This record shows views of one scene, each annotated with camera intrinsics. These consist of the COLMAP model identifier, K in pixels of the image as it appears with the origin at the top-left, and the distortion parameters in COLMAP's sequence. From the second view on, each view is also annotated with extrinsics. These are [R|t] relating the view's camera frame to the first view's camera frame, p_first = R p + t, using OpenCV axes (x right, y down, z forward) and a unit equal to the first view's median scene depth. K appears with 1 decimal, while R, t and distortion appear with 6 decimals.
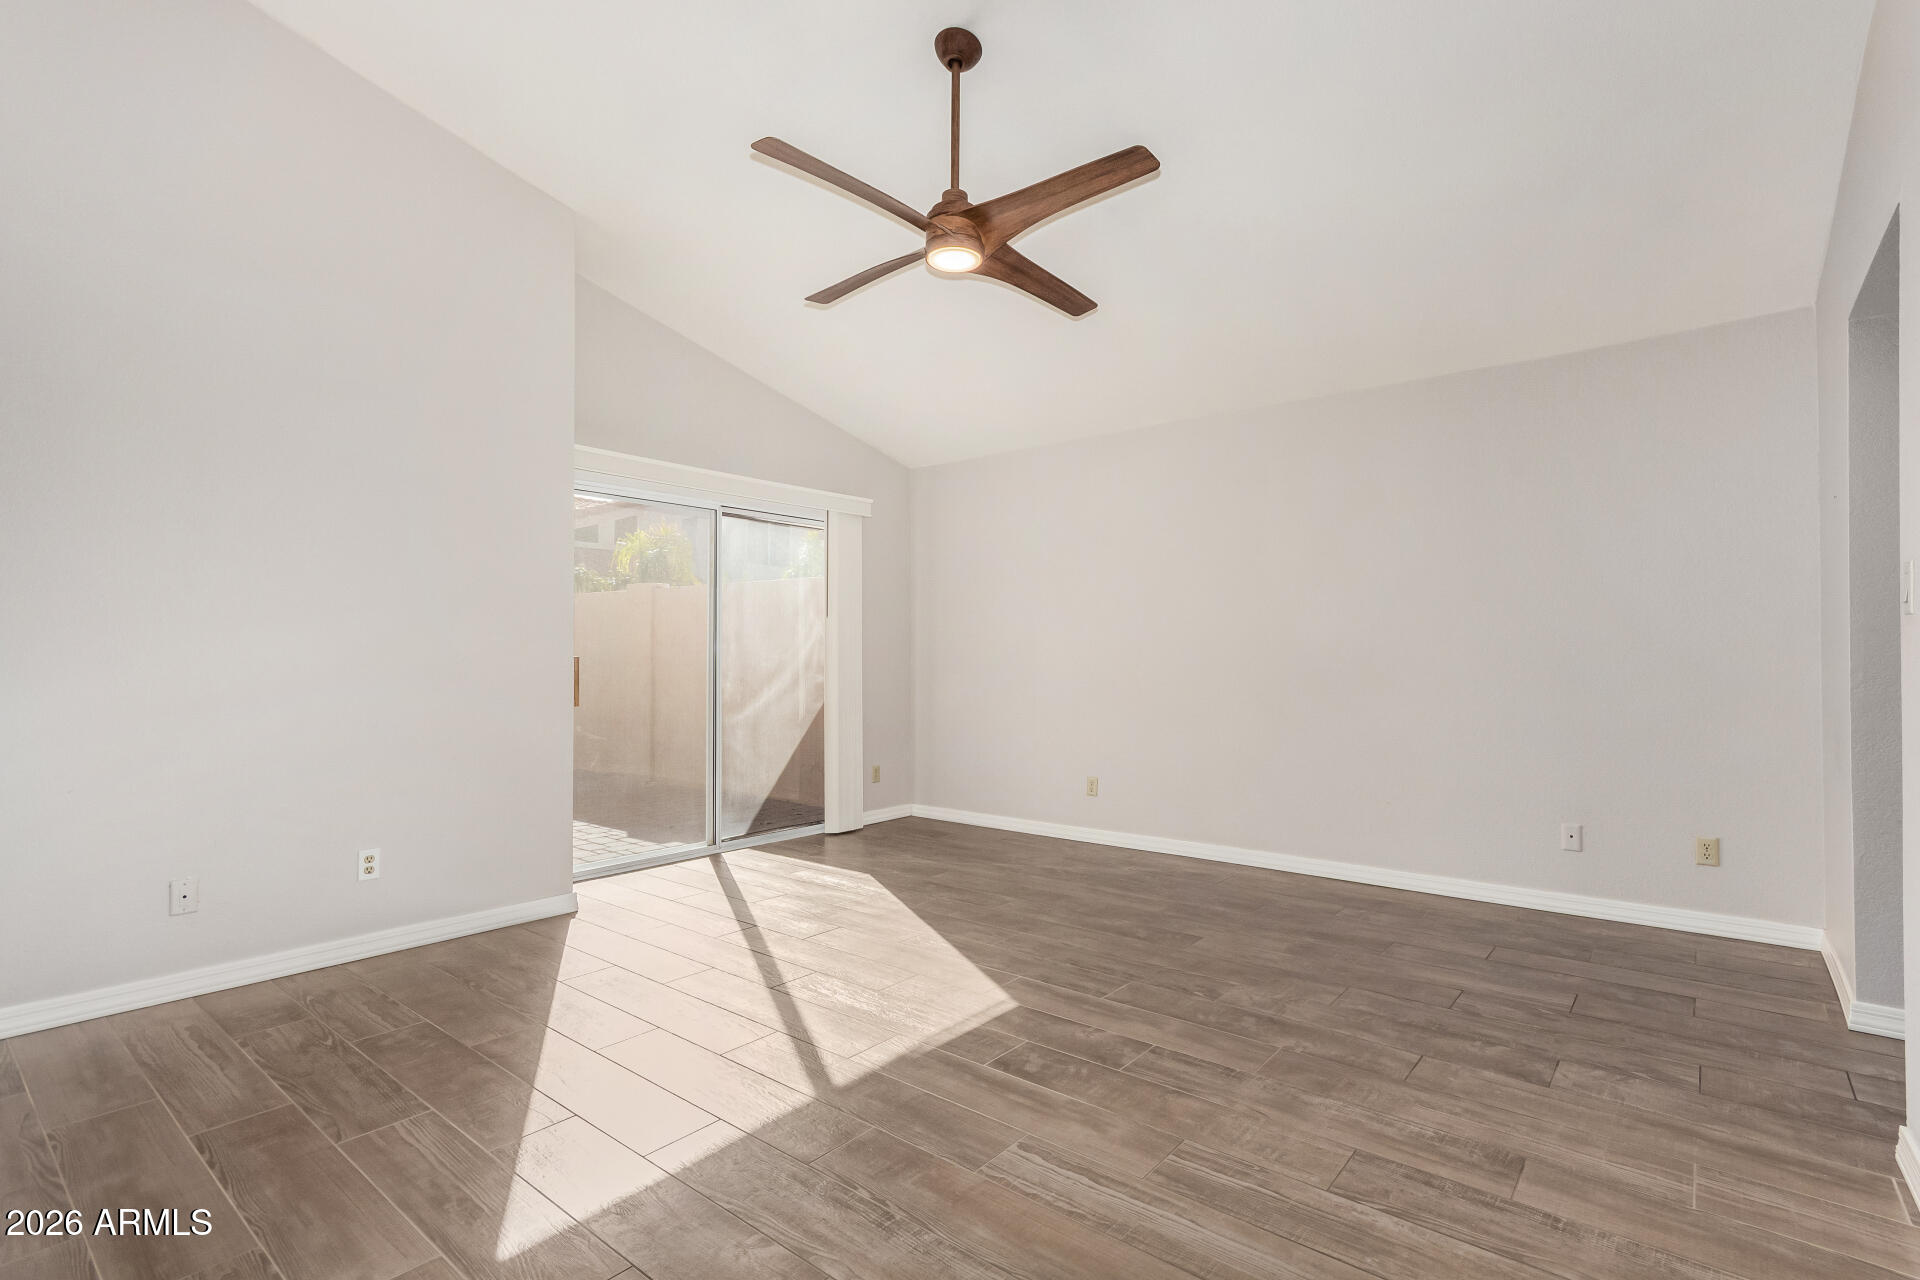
lens RADIAL K [[909.3, 0, 972.7], [0, 909.3, 644.3], [0, 0, 1]] dist [-0.002992, -0.000038]
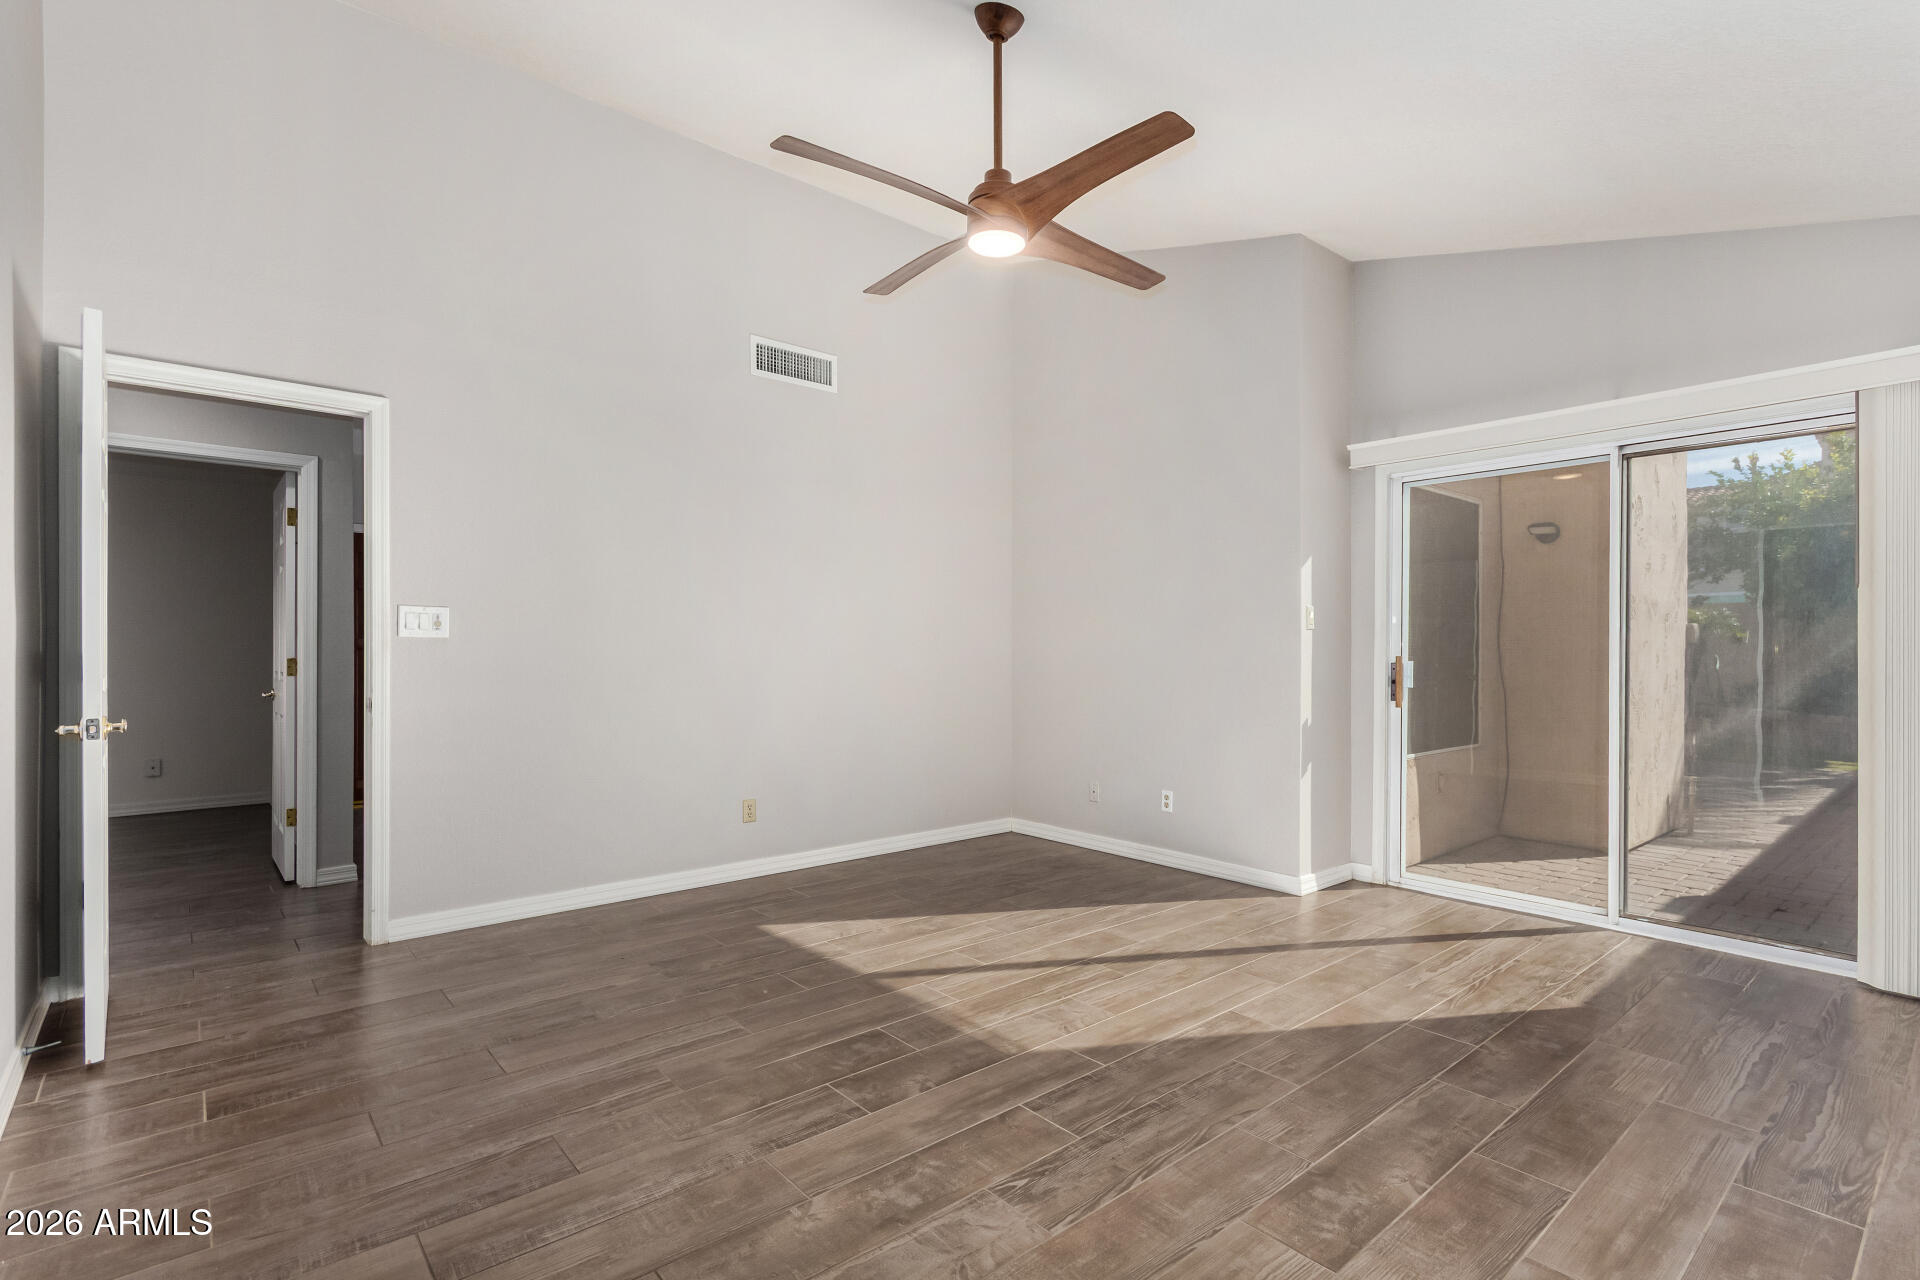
lens RADIAL K [[909.3, 0, 998.1], [0, 909.3, 671.0], [0, 0, 1]] dist [-0.002992, -0.000038]
pose [[-0.157622, 0.023092, -0.987230, 1.083384], [0.008982, 0.999719, 0.021950, 0.006453], [0.987459, -0.005407, -0.157785, 1.337592]]
